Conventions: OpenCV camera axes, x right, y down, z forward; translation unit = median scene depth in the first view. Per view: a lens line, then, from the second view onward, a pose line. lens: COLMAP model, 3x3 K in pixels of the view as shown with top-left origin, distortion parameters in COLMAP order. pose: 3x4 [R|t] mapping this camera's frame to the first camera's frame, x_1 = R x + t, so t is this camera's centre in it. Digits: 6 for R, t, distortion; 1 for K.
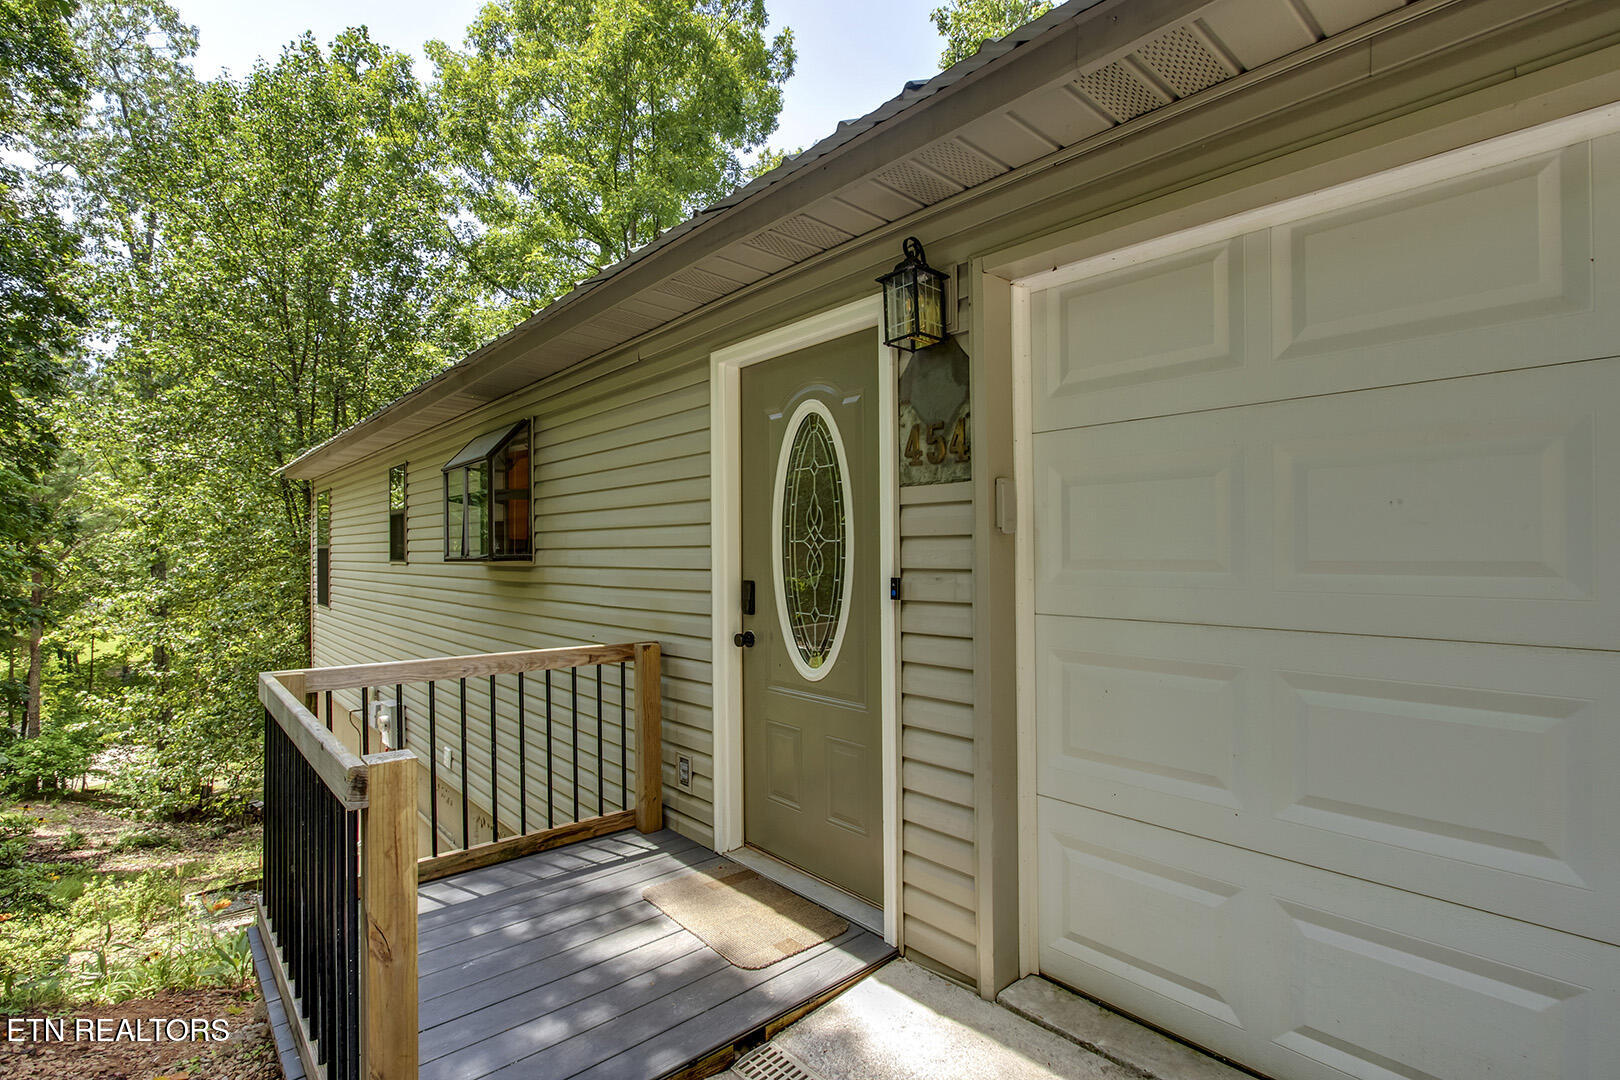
lens RADIAL K [[765.8, 0, 809.4], [0, 765.8, 551.0], [0, 0, 1]] dist [-0.021239, 0.001676]
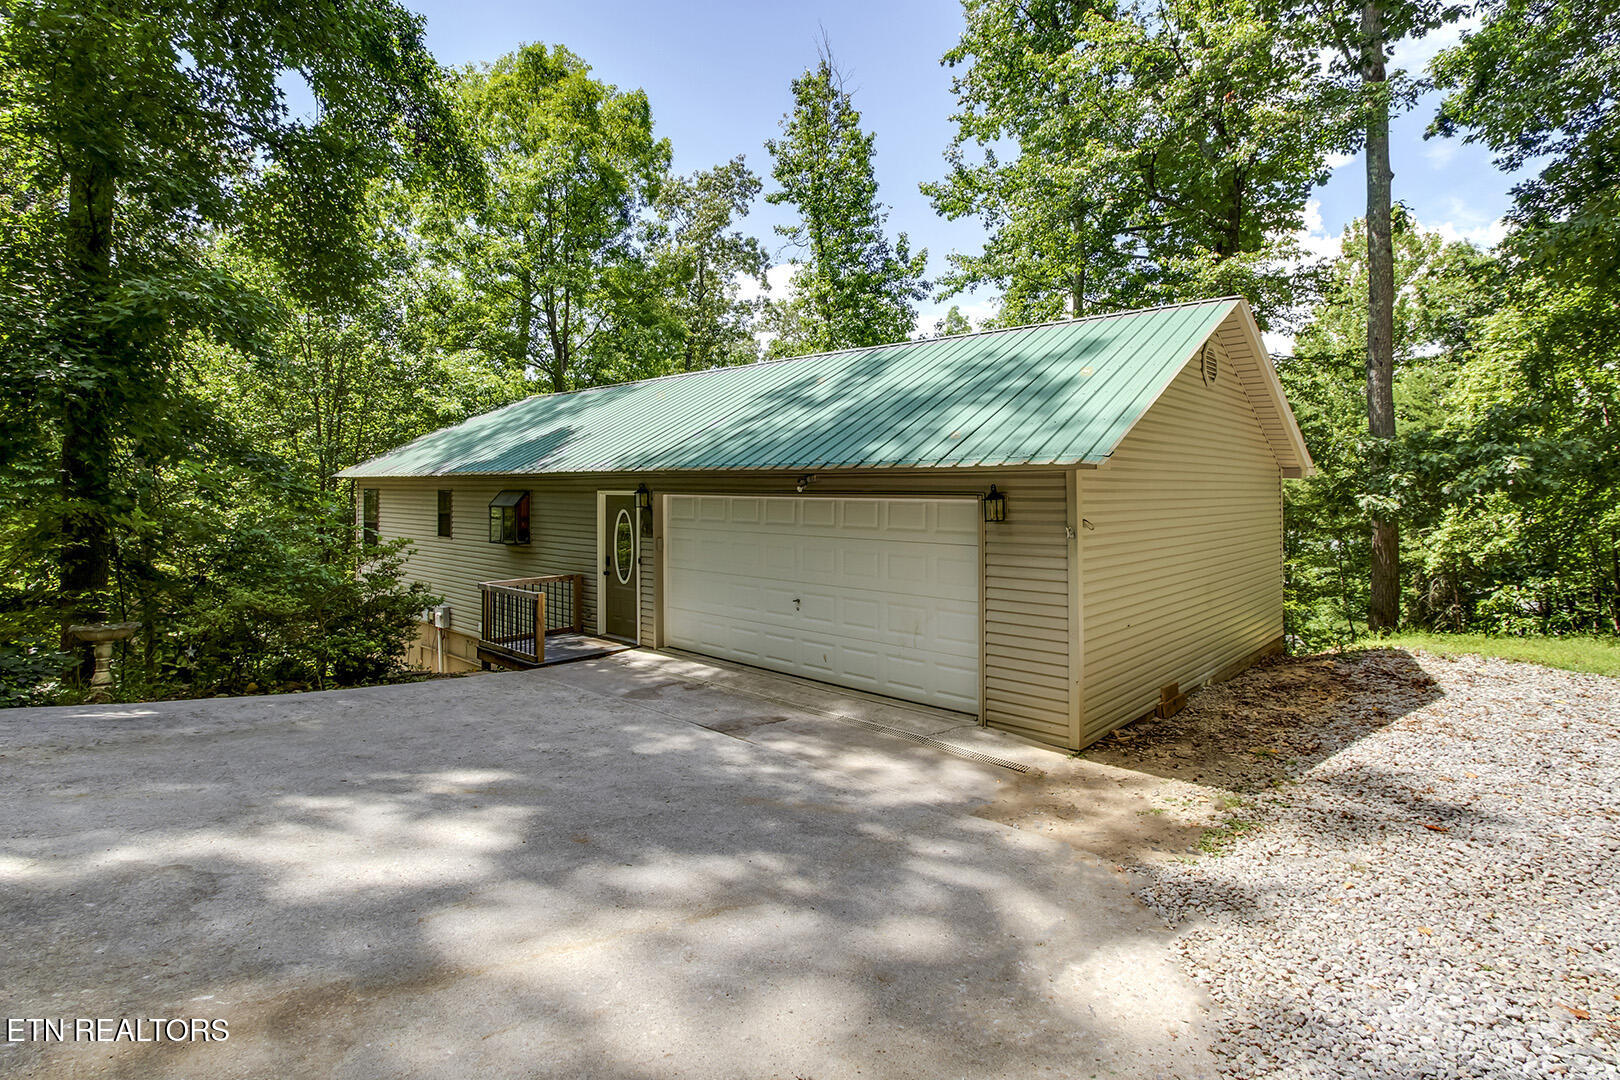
lens RADIAL K [[816.3, 0, 806.9], [0, 816.3, 484.6], [0, 0, 1]] dist [-0.047457, -0.000011]
pose [[0.995239, 0.000937, 0.097456, 0.088890], [-0.001222, 0.999995, 0.002857, -0.057986], [-0.097453, -0.002962, 0.995236, -0.534759]]
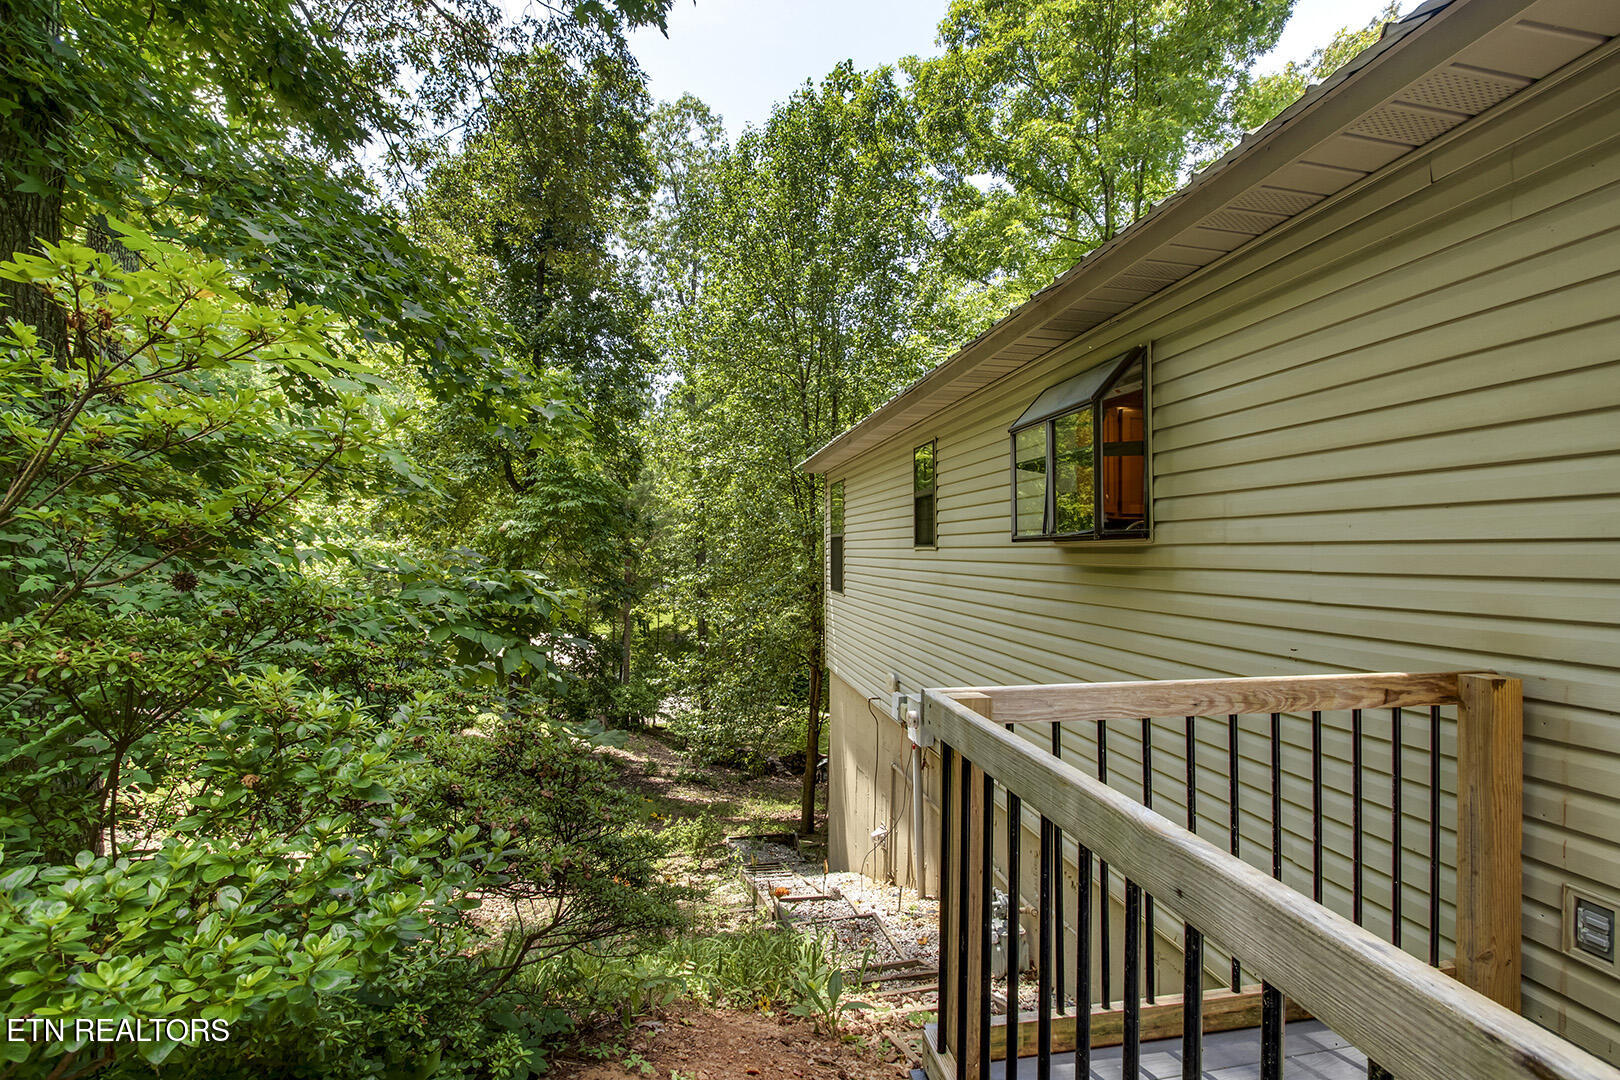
lens RADIAL K [[758.2, 0, 813.1], [0, 758.2, 554.6], [0, 0, 1]] dist [-0.040423, 0.014578]
pose [[0.848650, 0.004109, -0.528939, -0.073103], [0.002218, 0.999933, 0.011327, 0.005645], [0.528951, -0.010786, 0.848584, 0.061757]]
